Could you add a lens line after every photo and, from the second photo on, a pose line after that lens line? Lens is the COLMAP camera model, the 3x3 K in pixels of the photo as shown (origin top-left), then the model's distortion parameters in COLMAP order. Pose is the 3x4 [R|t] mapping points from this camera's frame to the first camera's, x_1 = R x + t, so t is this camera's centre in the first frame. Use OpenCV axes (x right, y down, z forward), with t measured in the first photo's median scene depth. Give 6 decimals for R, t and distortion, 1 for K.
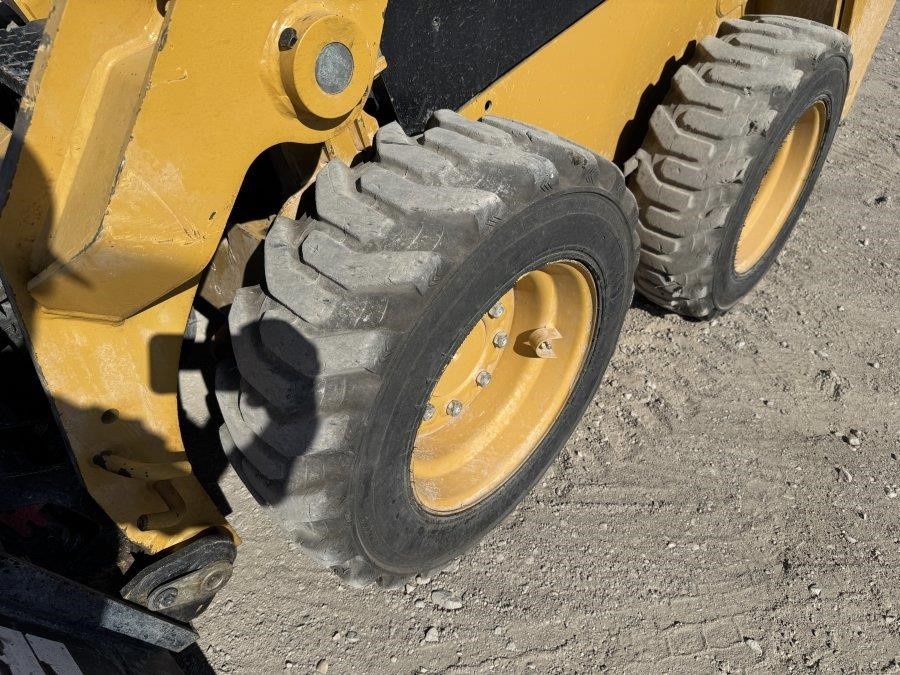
lens RADIAL K [[631.9, 0, 446.8], [0, 631.9, 336.9], [0, 0, 1]] dist [0.105362, -0.145378]
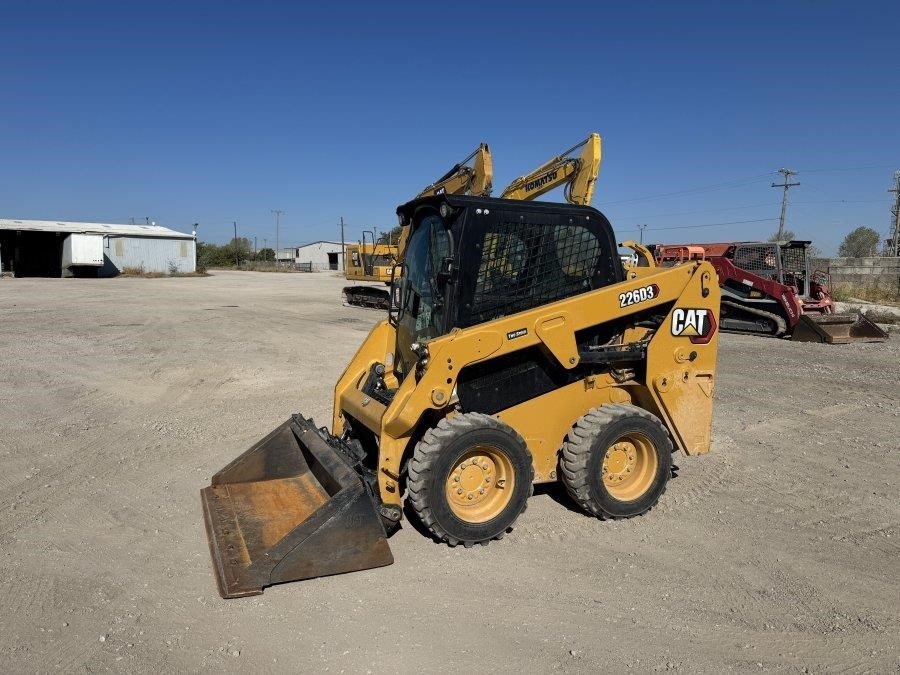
lens RADIAL K [[631.9, 0, 446.8], [0, 631.9, 336.9], [0, 0, 1]] dist [0.105362, -0.145378]
pose [[0.927974, 0.027400, -0.371636, 1.067947], [-0.226165, 0.834024, -0.503242, 1.076657], [0.296164, 0.551047, 0.780150, -2.022762]]
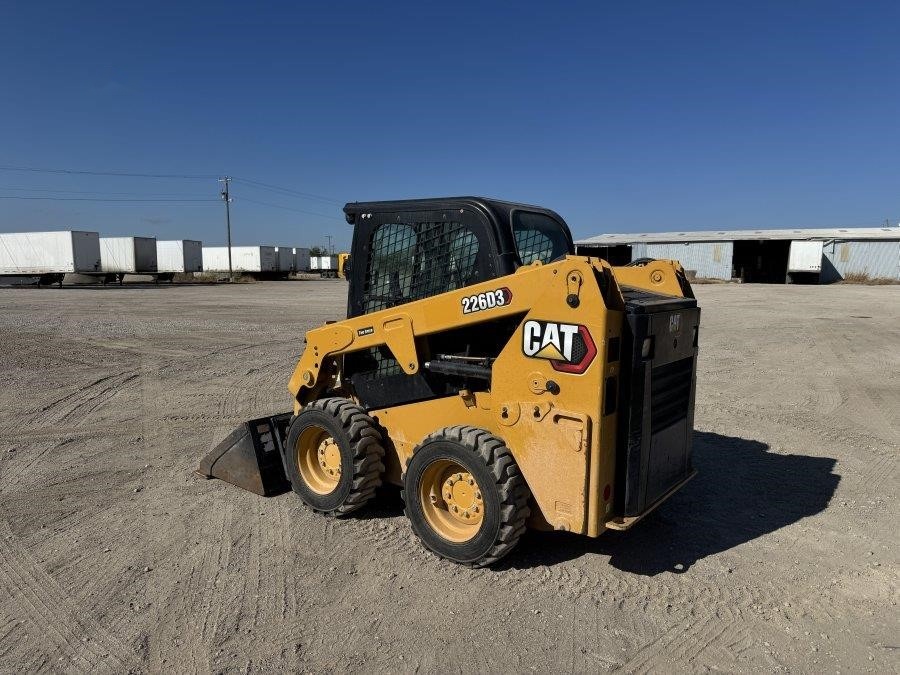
lens RADIAL K [[631.9, 0, 446.8], [0, 631.9, 336.9], [0, 0, 1]] dist [0.105362, -0.145378]
pose [[0.096539, 0.081628, -0.991976, 3.596675], [-0.625376, 0.780316, 0.003349, -0.913598], [0.774329, 0.620035, 0.126379, 0.536518]]
